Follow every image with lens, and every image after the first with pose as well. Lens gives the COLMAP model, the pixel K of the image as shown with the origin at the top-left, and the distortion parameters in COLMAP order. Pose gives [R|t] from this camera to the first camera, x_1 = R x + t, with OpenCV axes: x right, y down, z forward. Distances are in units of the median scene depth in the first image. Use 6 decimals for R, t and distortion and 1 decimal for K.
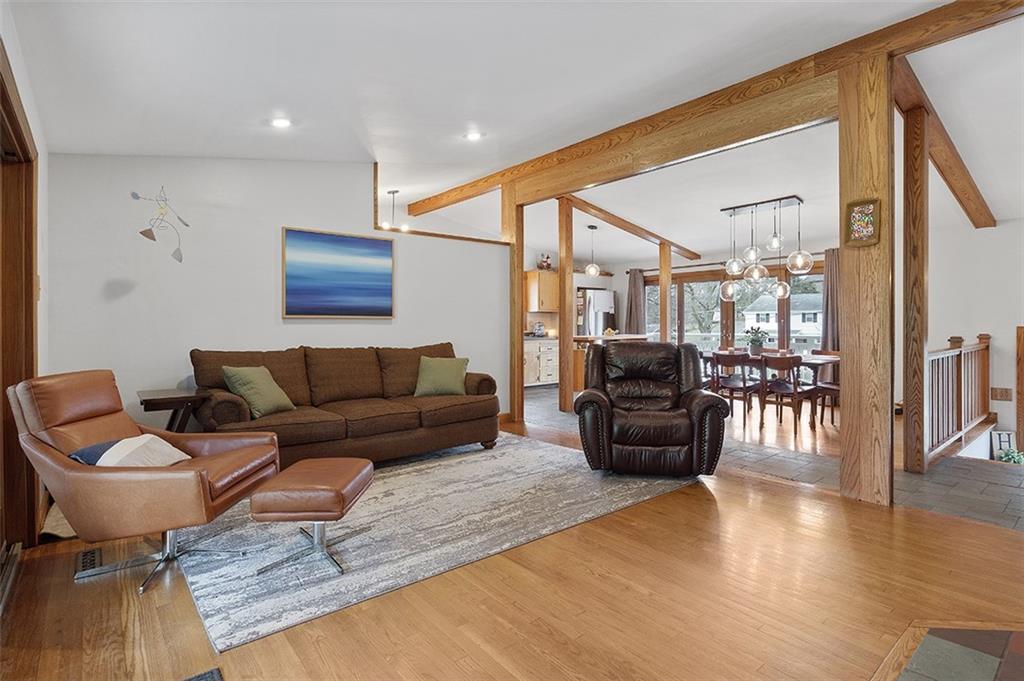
lens RADIAL K [[510.5, 0, 517.6], [0, 510.5, 325.7], [0, 0, 1]] dist [-0.005441, -0.000653]
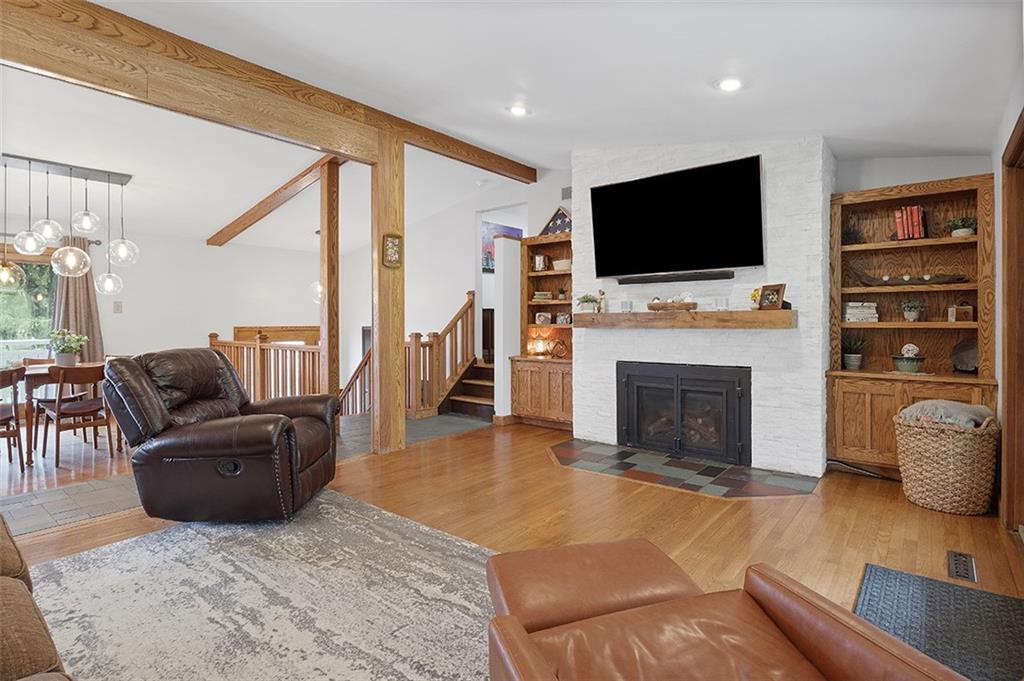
lens RADIAL K [[510.5, 0, 517.6], [0, 510.5, 325.7], [0, 0, 1]] dist [-0.005441, -0.000653]
pose [[-0.185534, -0.002030, 0.982636, -0.543783], [0.008664, 0.999956, 0.003701, -0.000012], [-0.982600, 0.009200, -0.185508, 0.675426]]
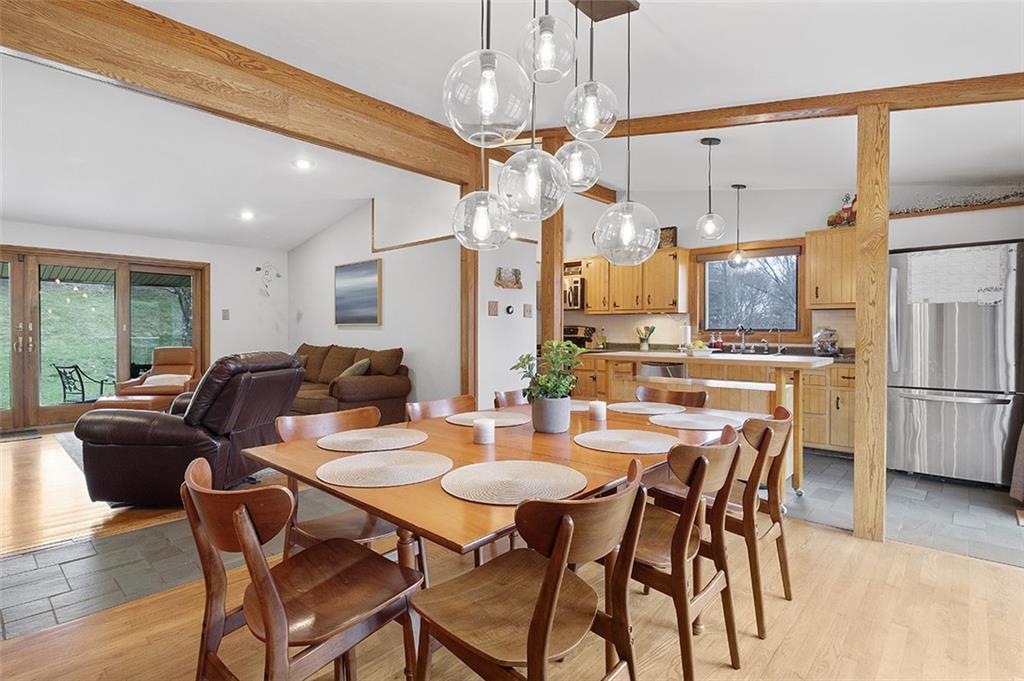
lens RADIAL K [[510.5, 0, 517.6], [0, 510.5, 325.7], [0, 0, 1]] dist [-0.005441, -0.000653]
pose [[0.142162, -0.009983, -0.989793, 1.096642], [-0.010050, 0.999883, -0.011528, -0.003013], [0.989792, 0.011586, 0.142045, 1.299216]]
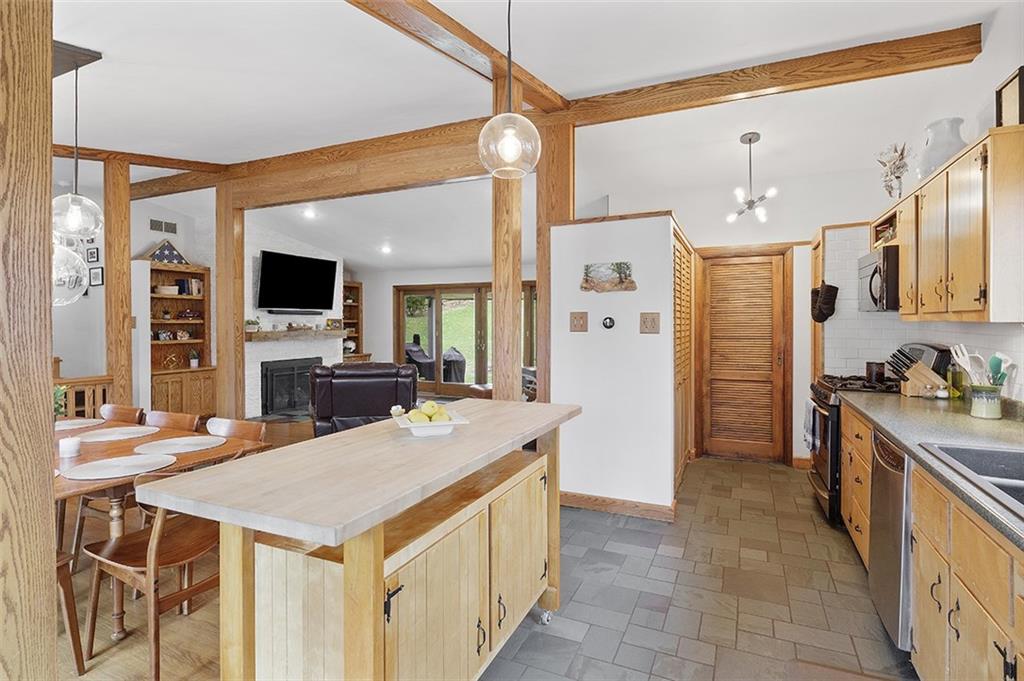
lens RADIAL K [[510.5, 0, 517.6], [0, 510.5, 325.7], [0, 0, 1]] dist [-0.005441, -0.000653]
pose [[-0.899151, 0.006979, -0.437584, 0.425188], [0.001560, 0.999918, 0.012742, -0.058393], [0.437637, 0.010775, -0.899087, 2.116980]]
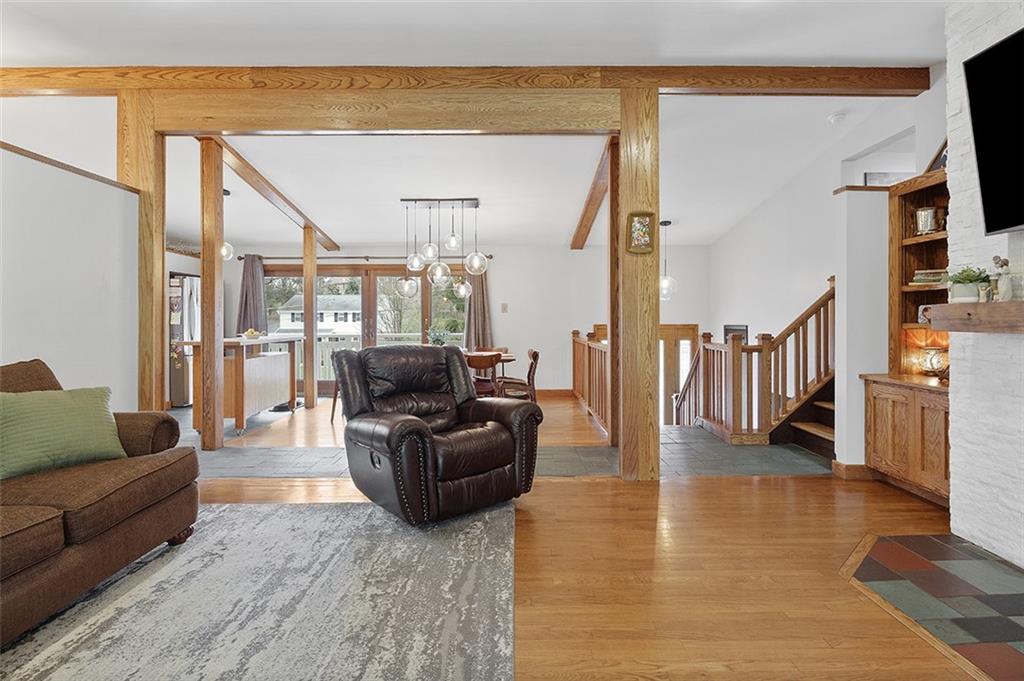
lens RADIAL K [[510.8, 0, 517.3], [0, 510.8, 321.4], [0, 0, 1]] dist [-0.006590, -0.000500]
pose [[0.635828, 0.001233, 0.771830, -0.264323], [0.004220, 0.999978, -0.005073, -0.000638], [-0.771819, 0.006483, 0.635809, 0.362189]]
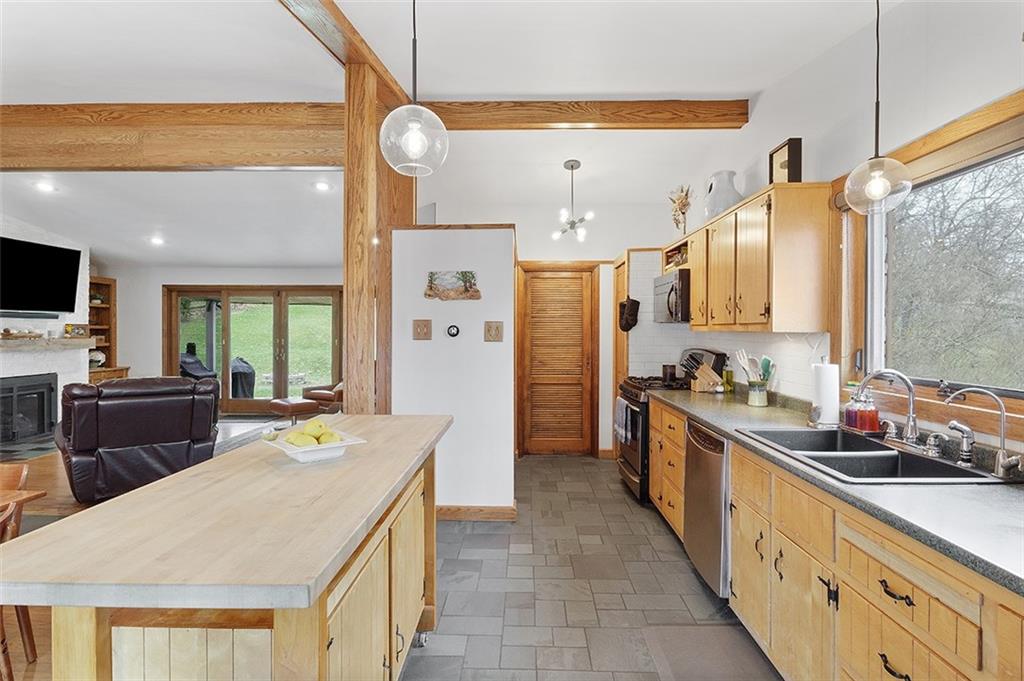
lens RADIAL K [[507.9, 0, 517.8], [0, 507.9, 334.8], [0, 0, 1]] dist [-0.004588, -0.000141]
pose [[-0.653478, 0.006295, -0.756920, 0.484930], [-0.006675, 0.999879, 0.014078, -0.058298], [0.756916, 0.014252, -0.653356, 2.055696]]
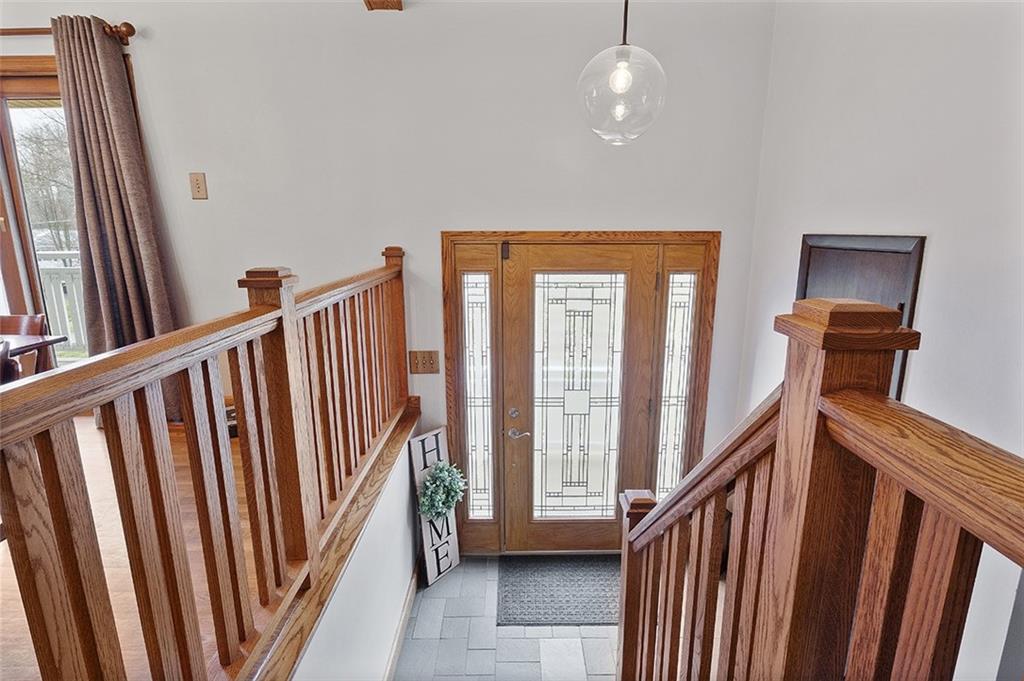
lens RADIAL K [[507.9, 0, 517.8], [0, 507.9, 334.8], [0, 0, 1]] dist [-0.004588, -0.000141]
pose [[0.637207, -0.160279, 0.753842, 0.803014], [0.003081, 0.978658, 0.205474, -0.001168], [-0.770686, -0.128607, 0.624102, 0.773907]]
